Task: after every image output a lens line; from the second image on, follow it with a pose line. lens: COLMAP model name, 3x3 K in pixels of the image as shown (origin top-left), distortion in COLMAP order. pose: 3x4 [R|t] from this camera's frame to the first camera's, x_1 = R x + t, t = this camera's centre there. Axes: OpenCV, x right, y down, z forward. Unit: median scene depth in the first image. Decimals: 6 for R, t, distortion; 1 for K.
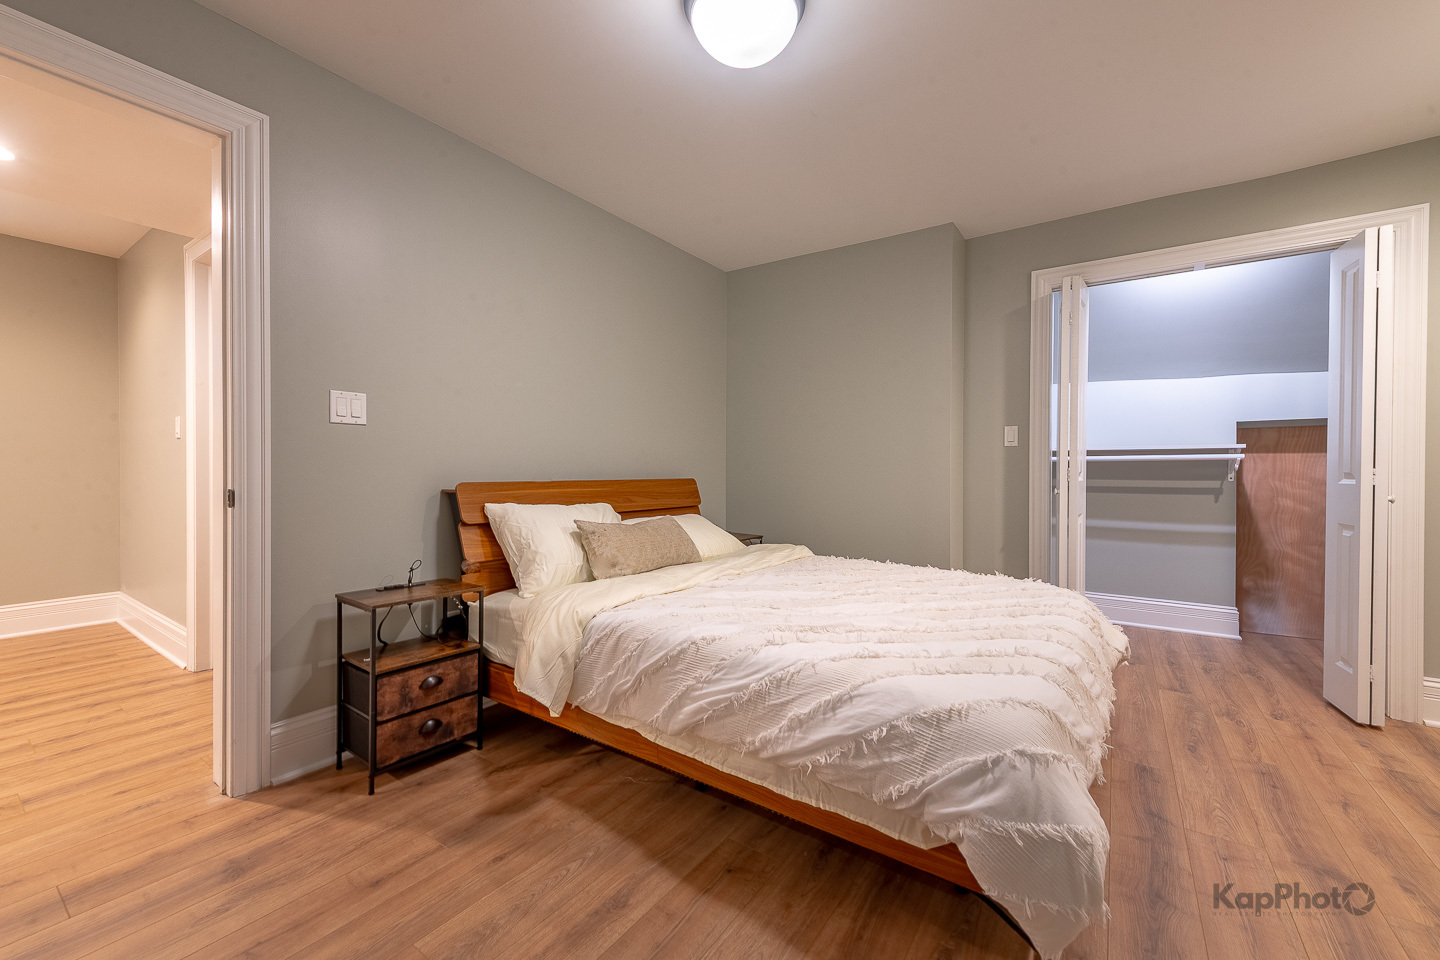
lens RADIAL K [[571.0, 0, 729.1], [0, 571.0, 474.6], [0, 0, 1]] dist [0.007876, -0.001465]
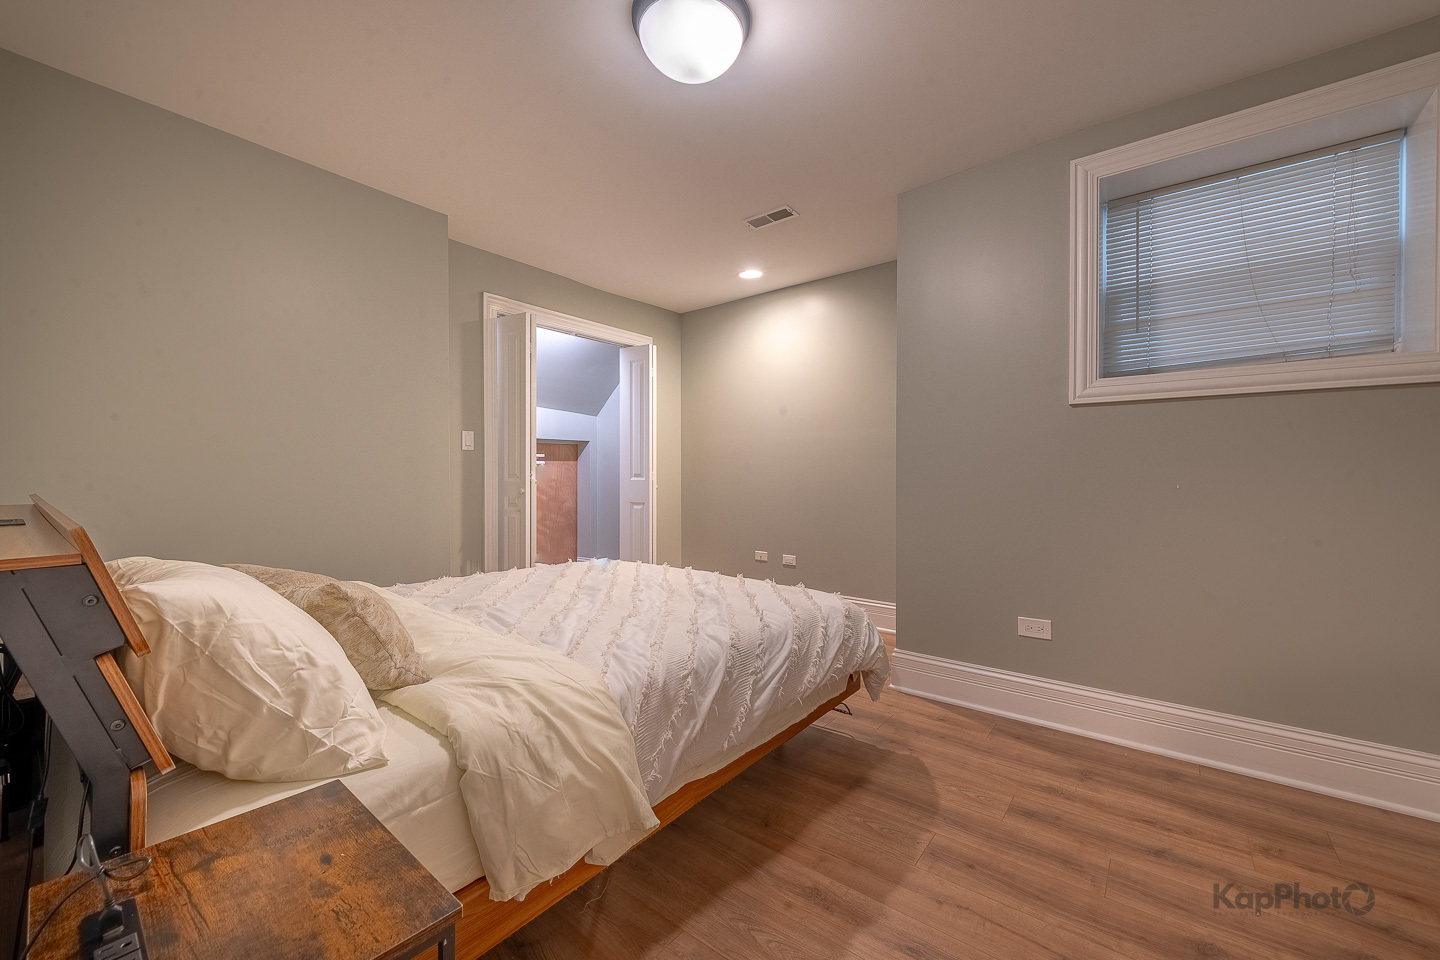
lens RADIAL K [[571.0, 0, 719.9], [0, 571.0, 472.2], [0, 0, 1]] dist [0.007876, -0.001465]
pose [[0.060315, -0.003468, 0.998173, -0.960140], [0.005720, 0.999979, 0.003129, -0.017174], [-0.998163, 0.005521, 0.060334, 0.853065]]
